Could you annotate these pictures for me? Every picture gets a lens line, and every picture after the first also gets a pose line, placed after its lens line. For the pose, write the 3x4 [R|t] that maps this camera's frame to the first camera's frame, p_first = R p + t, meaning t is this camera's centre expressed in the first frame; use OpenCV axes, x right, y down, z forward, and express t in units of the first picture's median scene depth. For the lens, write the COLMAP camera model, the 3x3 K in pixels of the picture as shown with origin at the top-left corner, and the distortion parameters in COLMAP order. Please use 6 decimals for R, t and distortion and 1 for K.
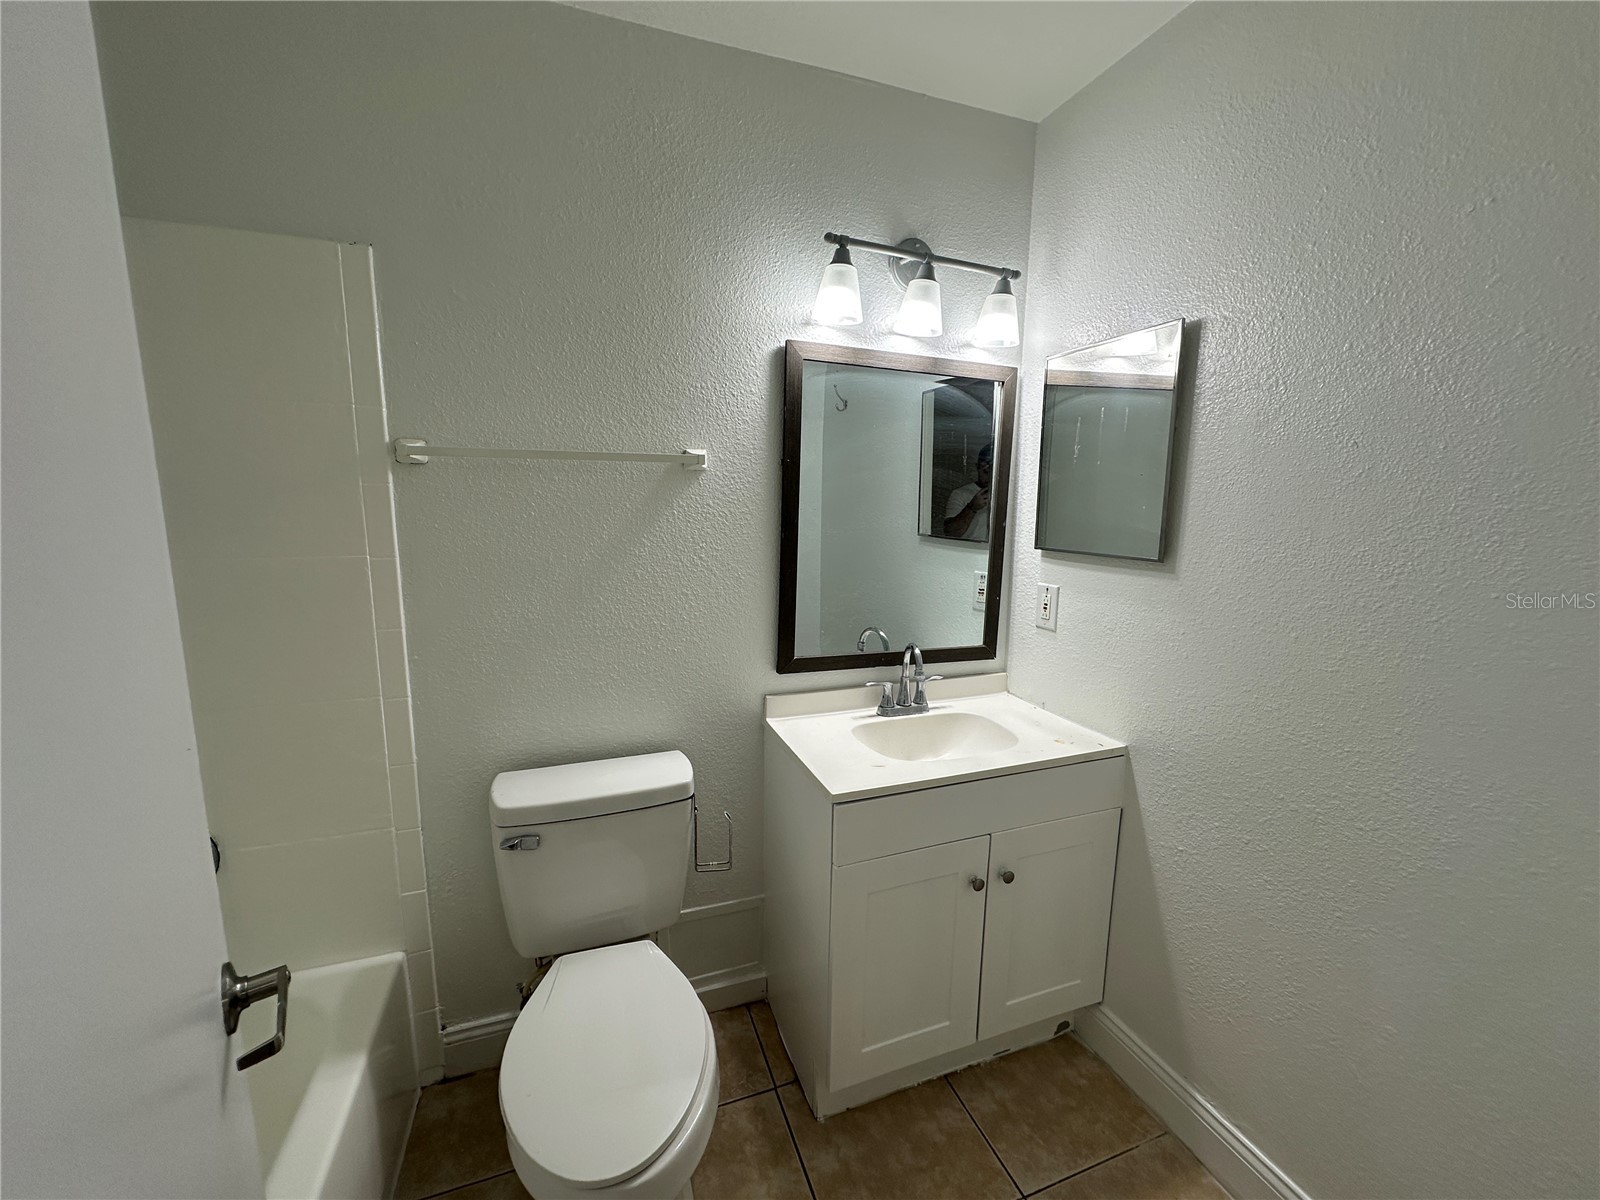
lens RADIAL K [[637.9, 0, 810.4], [0, 637.9, 605.0], [0, 0, 1]] dist [-0.007915, 0.000429]
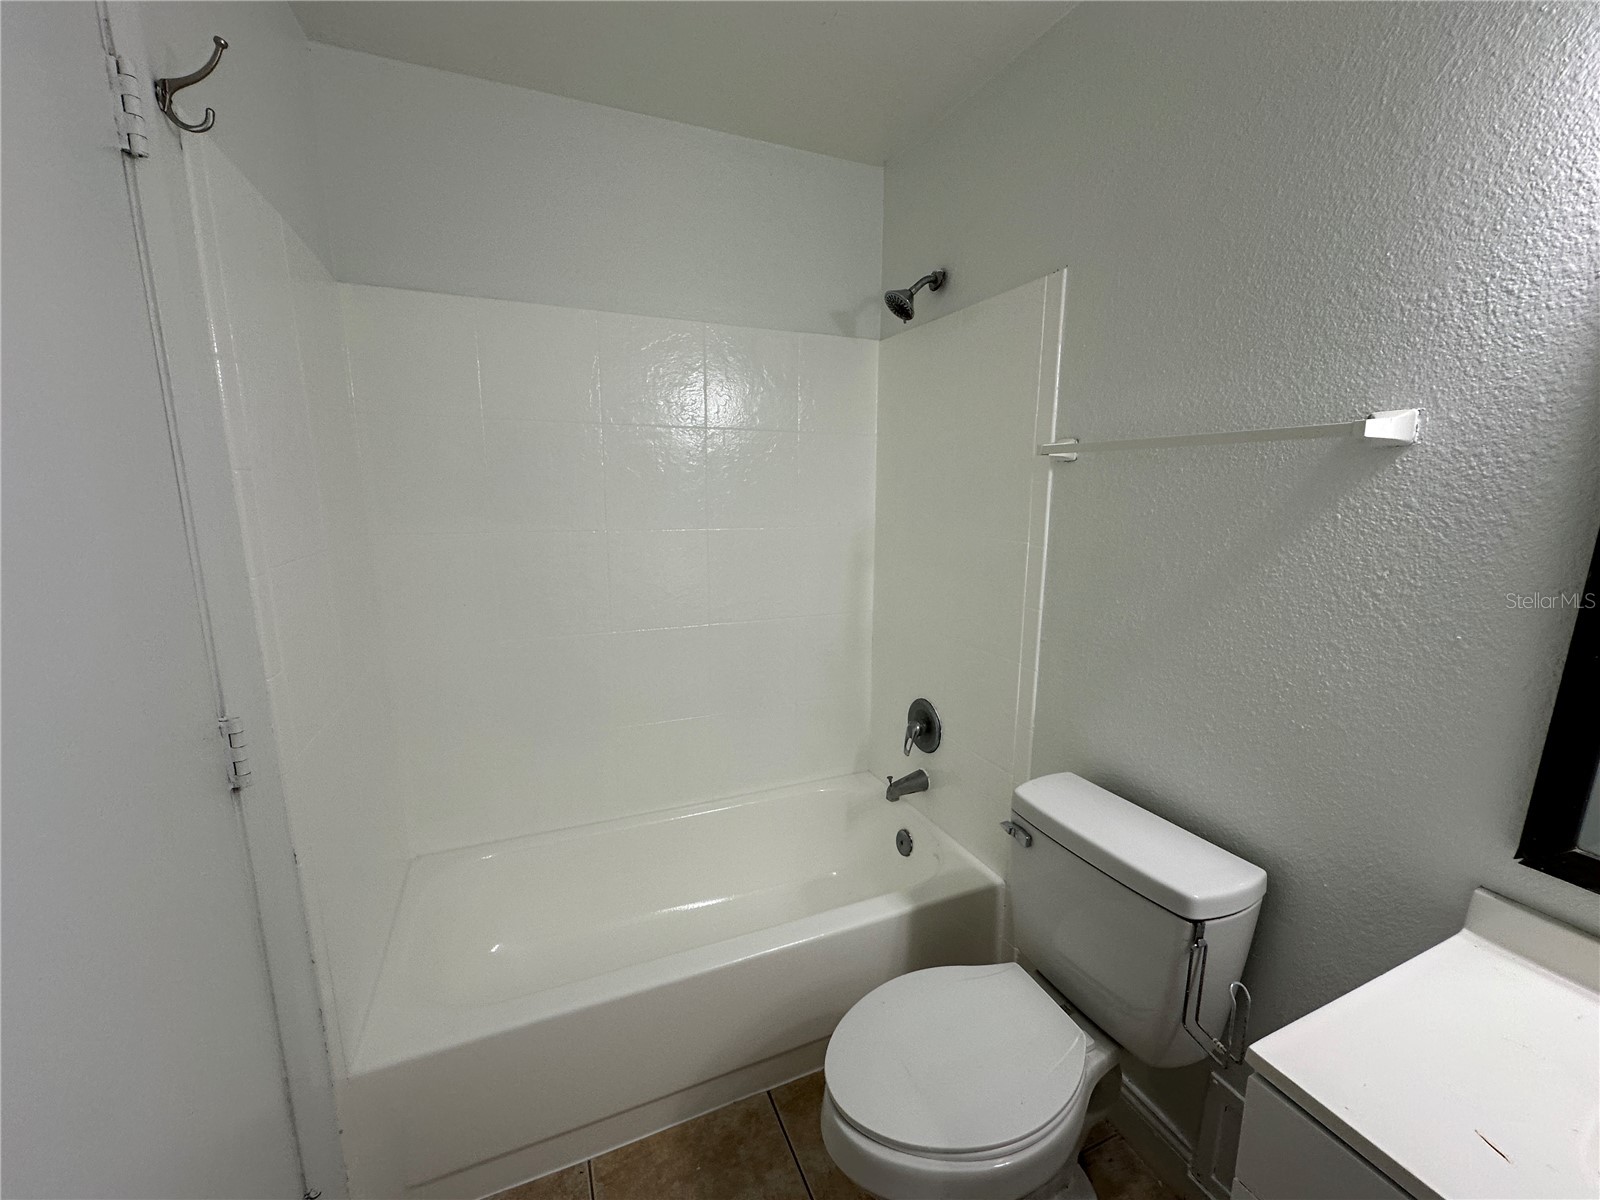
lens RADIAL K [[637.9, 0, 801.6], [0, 637.9, 601.5], [0, 0, 1]] dist [-0.007915, 0.000429]
pose [[0.049799, 0.167963, -0.984535, 0.399033], [-0.160636, 0.974271, 0.158087, -0.079146], [0.985757, 0.150279, 0.075498, 0.451825]]
